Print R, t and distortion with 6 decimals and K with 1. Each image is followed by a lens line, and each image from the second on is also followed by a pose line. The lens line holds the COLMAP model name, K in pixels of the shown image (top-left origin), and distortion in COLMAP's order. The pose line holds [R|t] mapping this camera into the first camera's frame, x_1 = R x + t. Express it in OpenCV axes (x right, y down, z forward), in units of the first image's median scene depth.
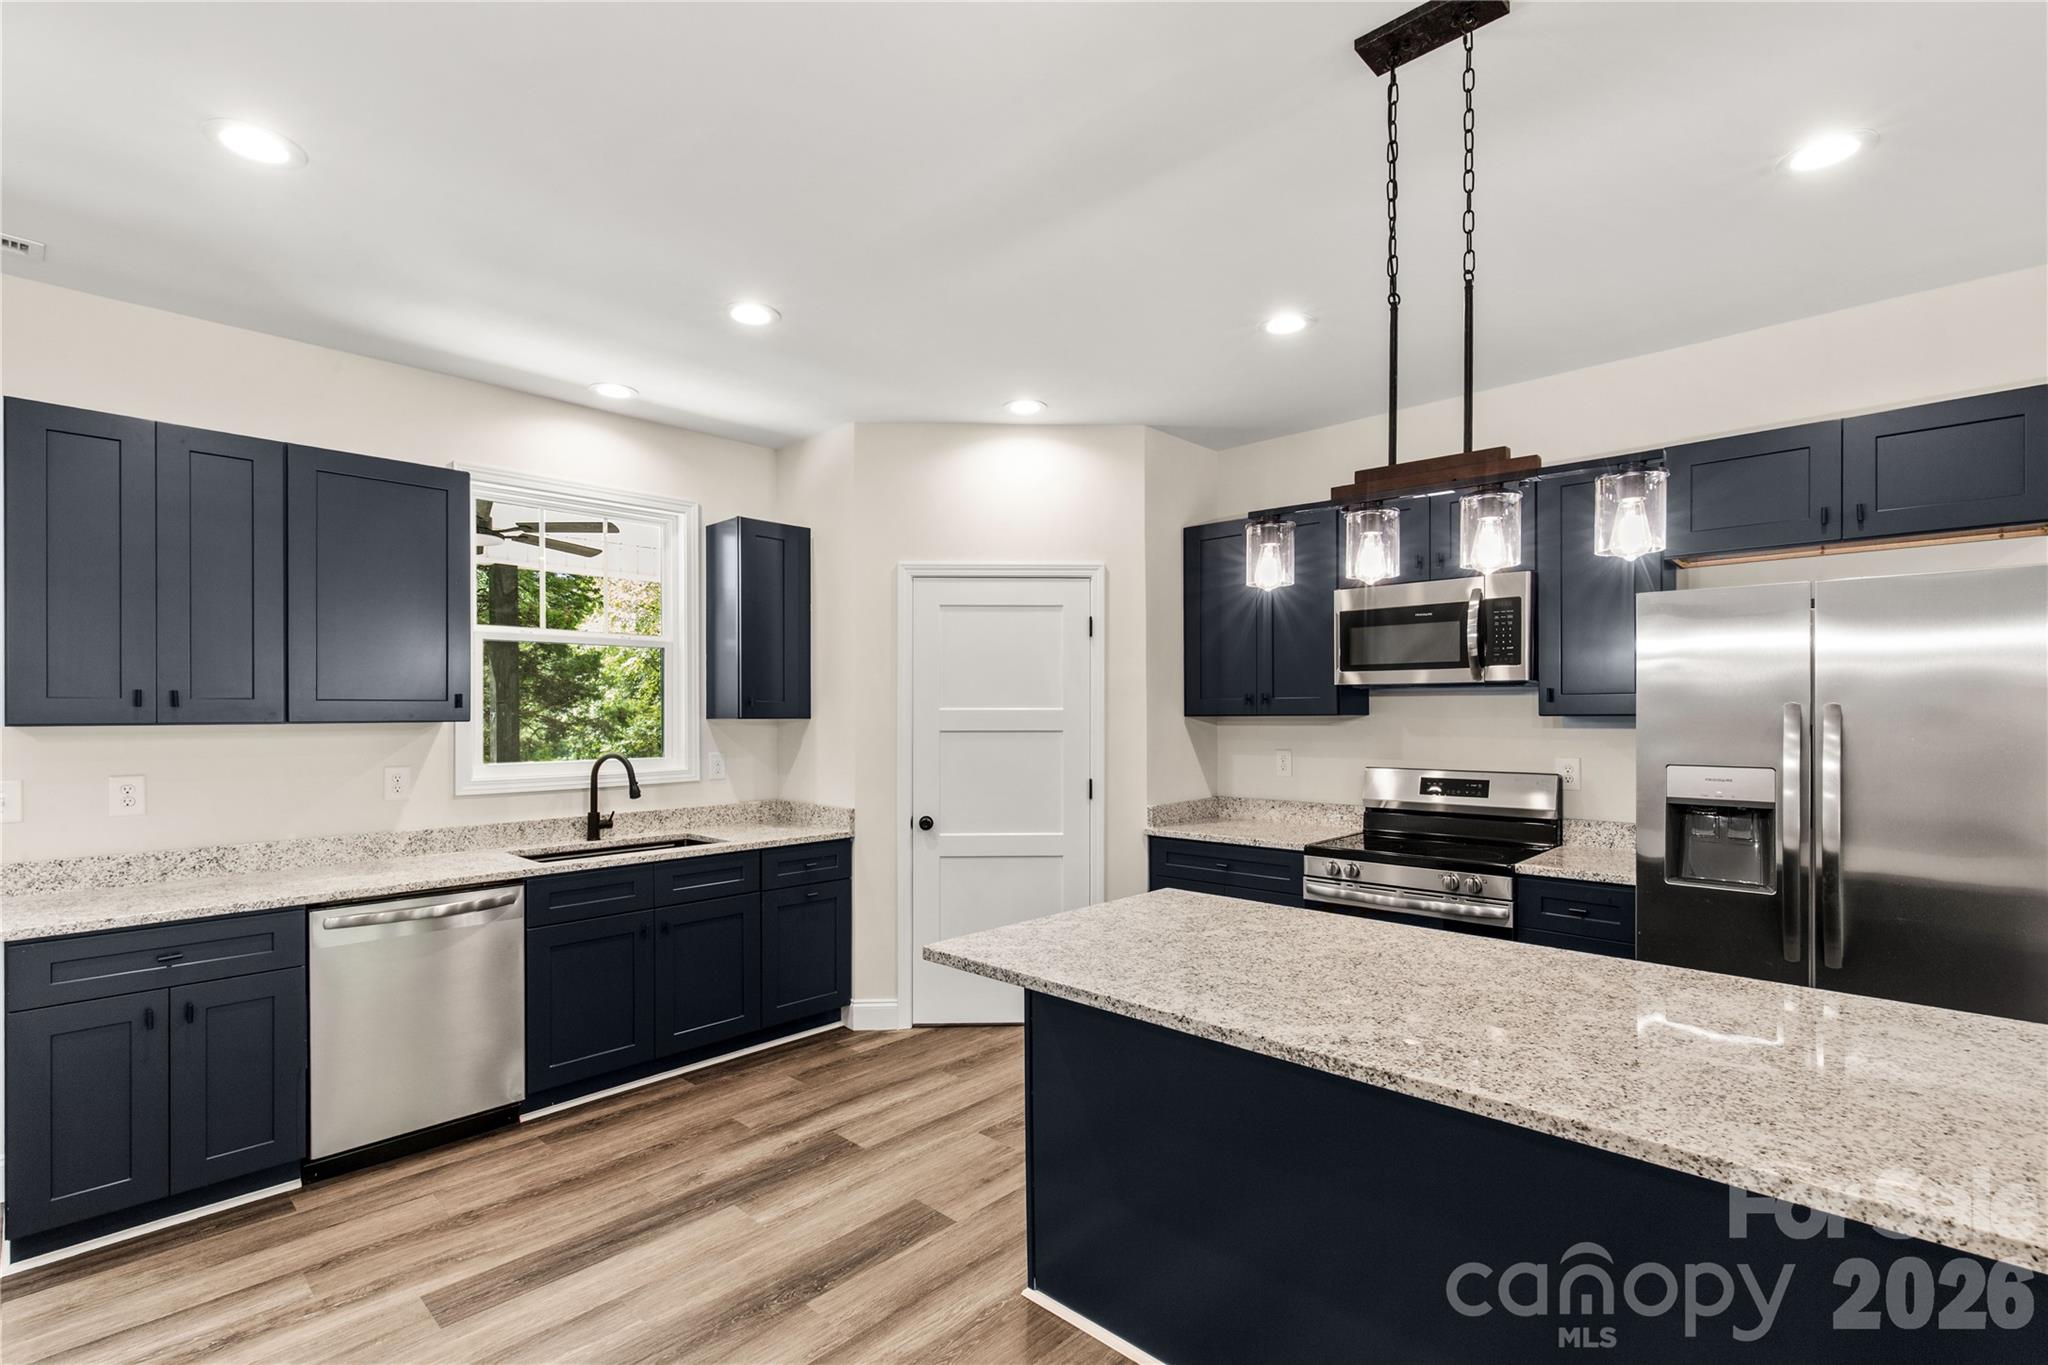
lens RADIAL K [[927.3, 0, 1014.3], [0, 927.3, 716.4], [0, 0, 1]] dist [0.010800, -0.000714]
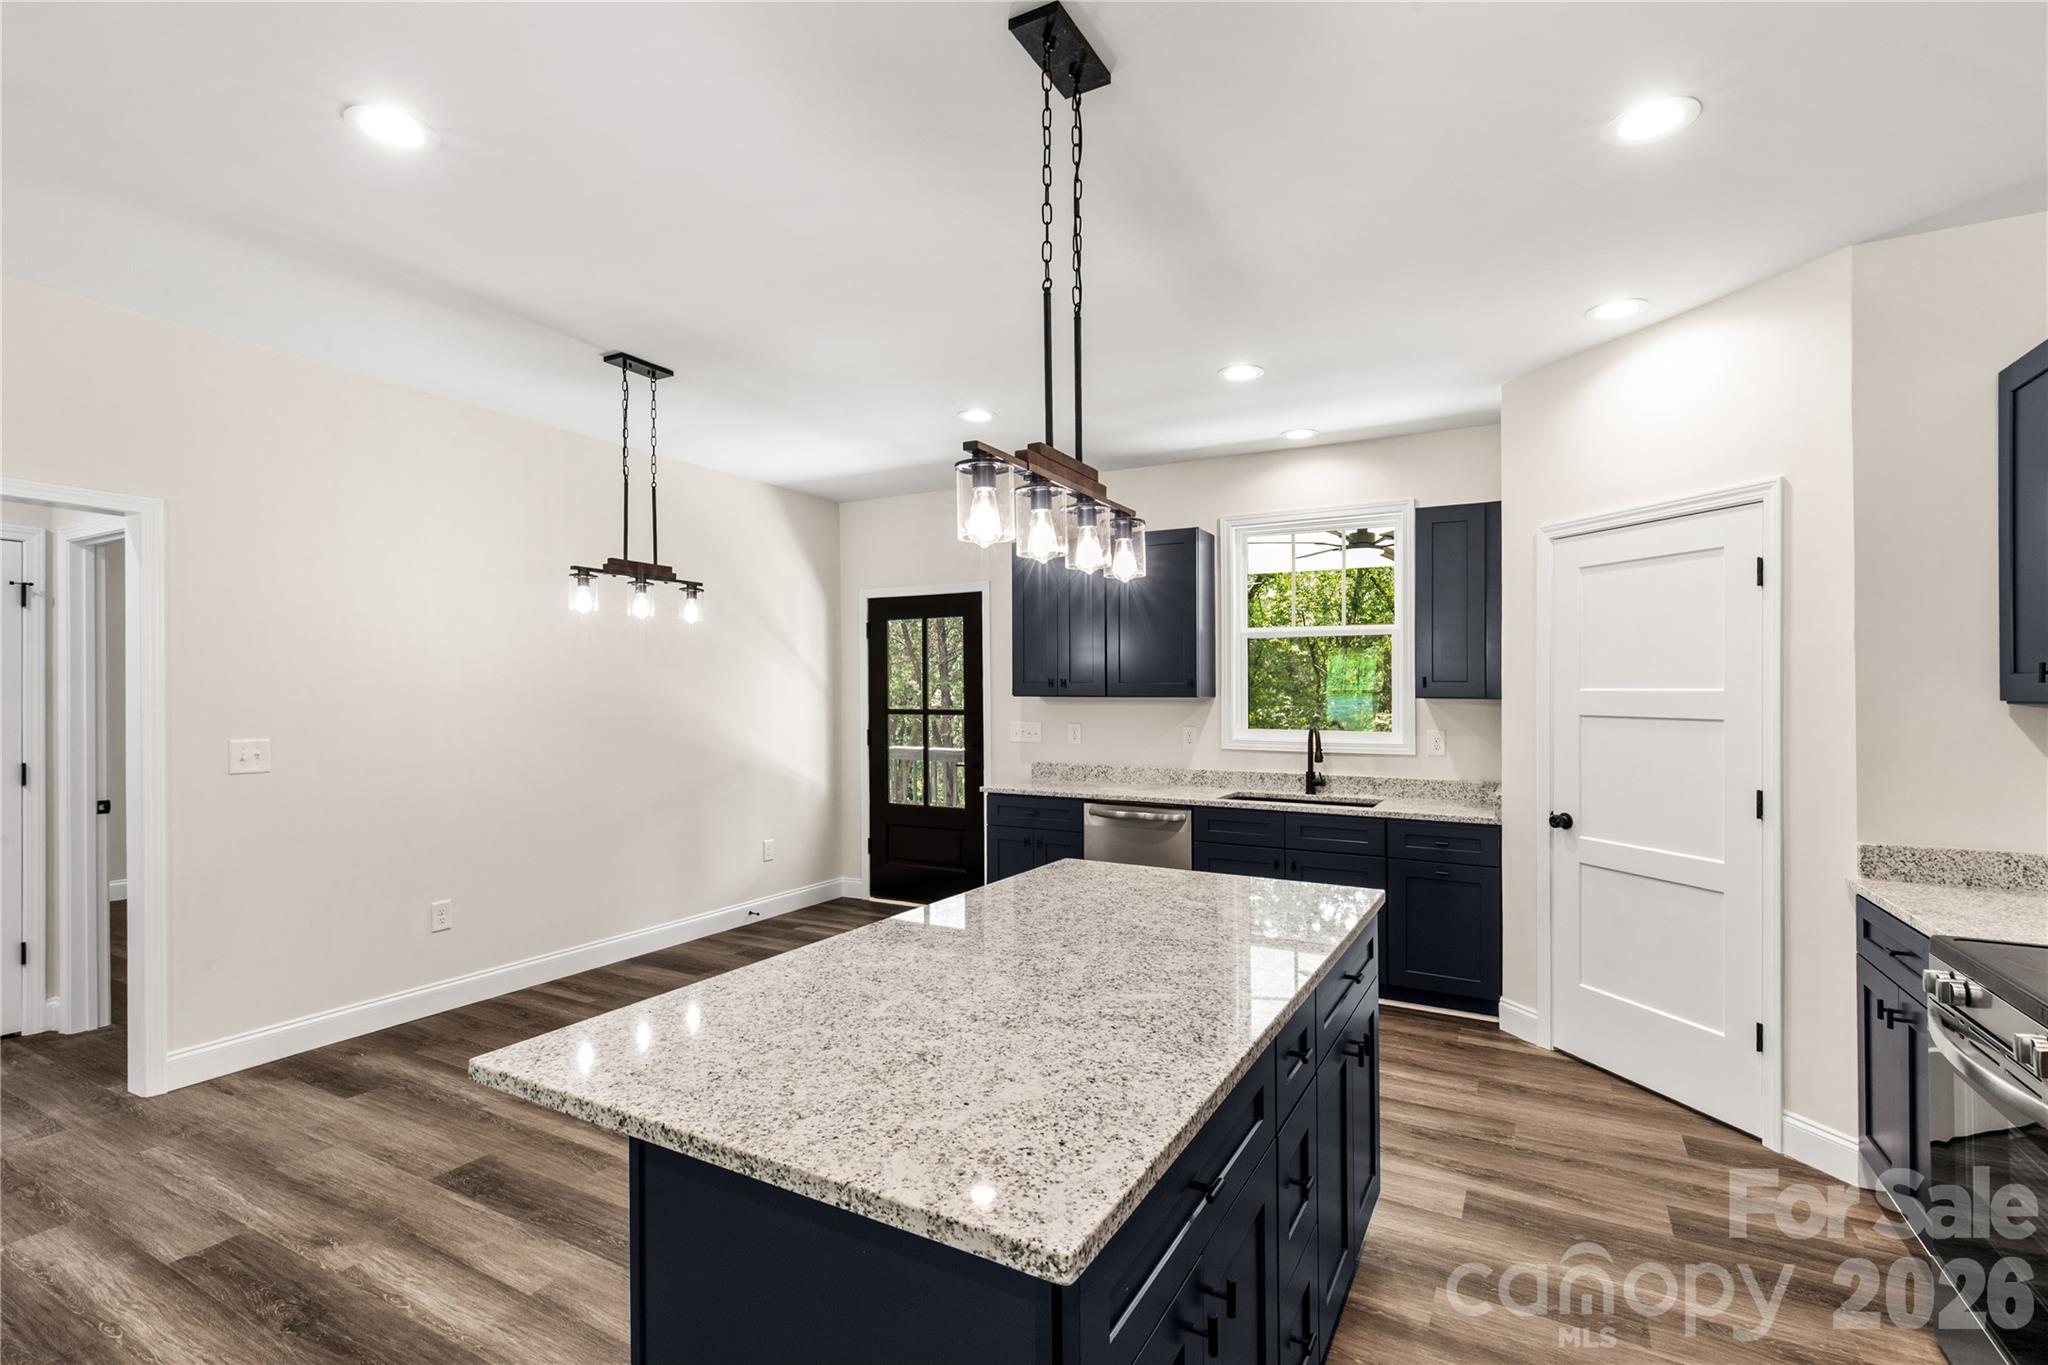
lens RADIAL K [[927.3, 0, 1028.2], [0, 927.3, 699.2], [0, 0, 1]] dist [0.010800, -0.000714]
pose [[0.263421, 0.009836, -0.964631, 0.724108], [-0.009033, 0.999929, 0.007730, -0.001052], [0.964639, 0.006677, 0.263491, 0.336105]]
